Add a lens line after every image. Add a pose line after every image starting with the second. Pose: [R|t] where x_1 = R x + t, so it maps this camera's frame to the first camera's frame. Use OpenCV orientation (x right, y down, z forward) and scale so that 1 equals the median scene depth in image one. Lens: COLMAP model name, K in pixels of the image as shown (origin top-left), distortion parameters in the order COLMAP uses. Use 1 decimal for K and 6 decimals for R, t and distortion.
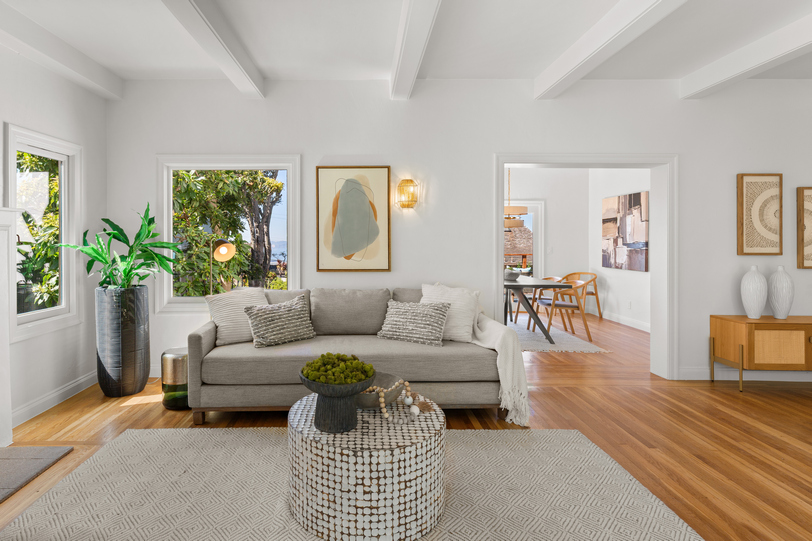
lens RADIAL K [[435.8, 0, 367.6], [0, 435.8, 237.4], [0, 0, 1]] dist [0.010380, 0.003545]
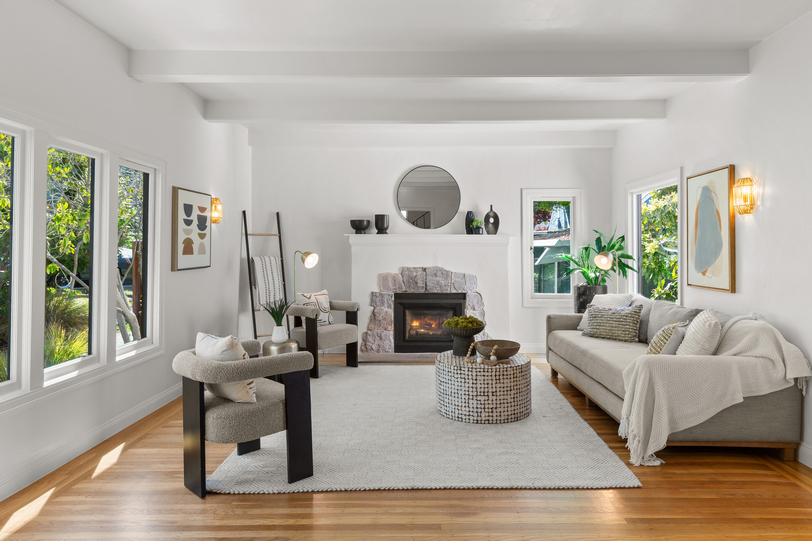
lens RADIAL K [[535.1, 0, 420.4], [0, 535.1, 238.4], [0, 0, 1]] dist [0.010855, 0.000278]
pose [[-0.002311, -0.018384, -0.999828, 1.069786], [-0.002112, 0.999829, -0.018379, -0.004482], [0.999995, 0.002069, -0.002349, 0.414340]]
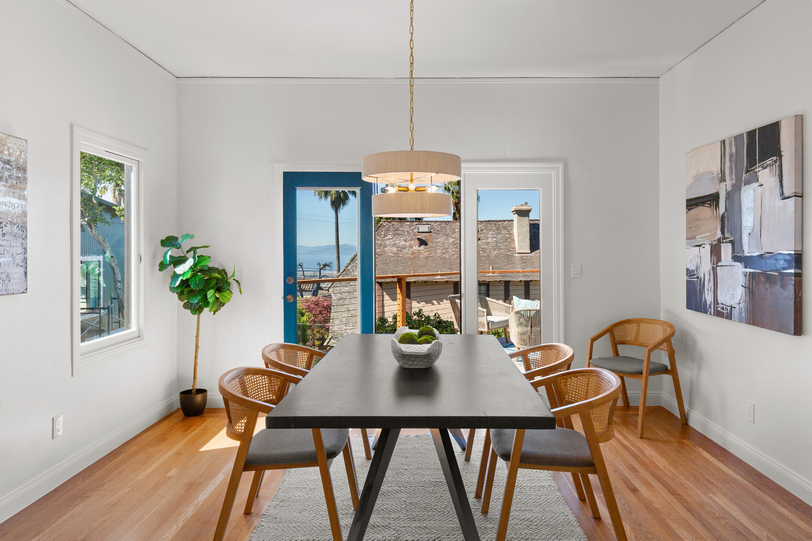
lens RADIAL K [[540.2, 0, 410.6], [0, 540.2, 240.1], [0, 0, 1]] dist [-0.002705, 0.002303]
pose [[0.999907, -0.006921, -0.011745, 0.509206], [0.006913, 0.999976, -0.000746, -0.004835], [0.011750, 0.000664, 0.999931, 0.870277]]
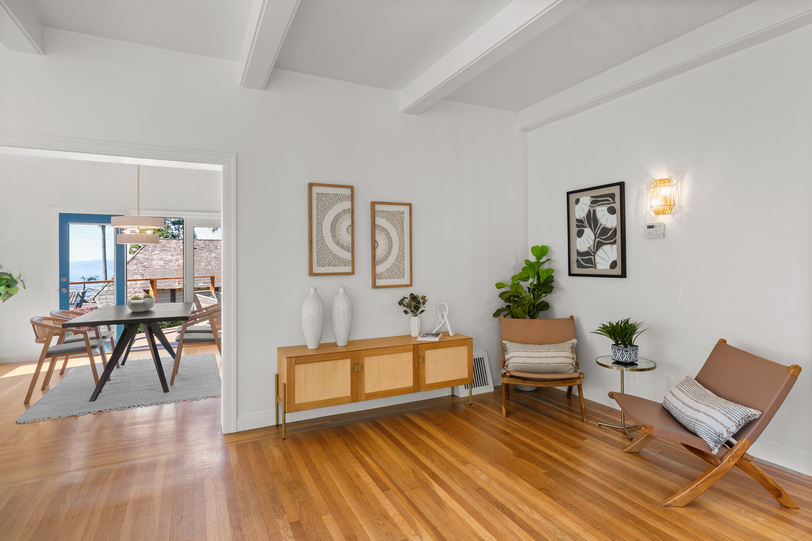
lens RADIAL K [[448.5, 0, 418.4], [0, 448.5, 251.3], [0, 0, 1]] dist [0.006379, 0.002326]
pose [[0.895630, -0.005298, 0.444769, 0.638455], [0.008295, 0.999954, -0.004791, -0.002398], [-0.444723, 0.007980, 0.895633, 0.104498]]
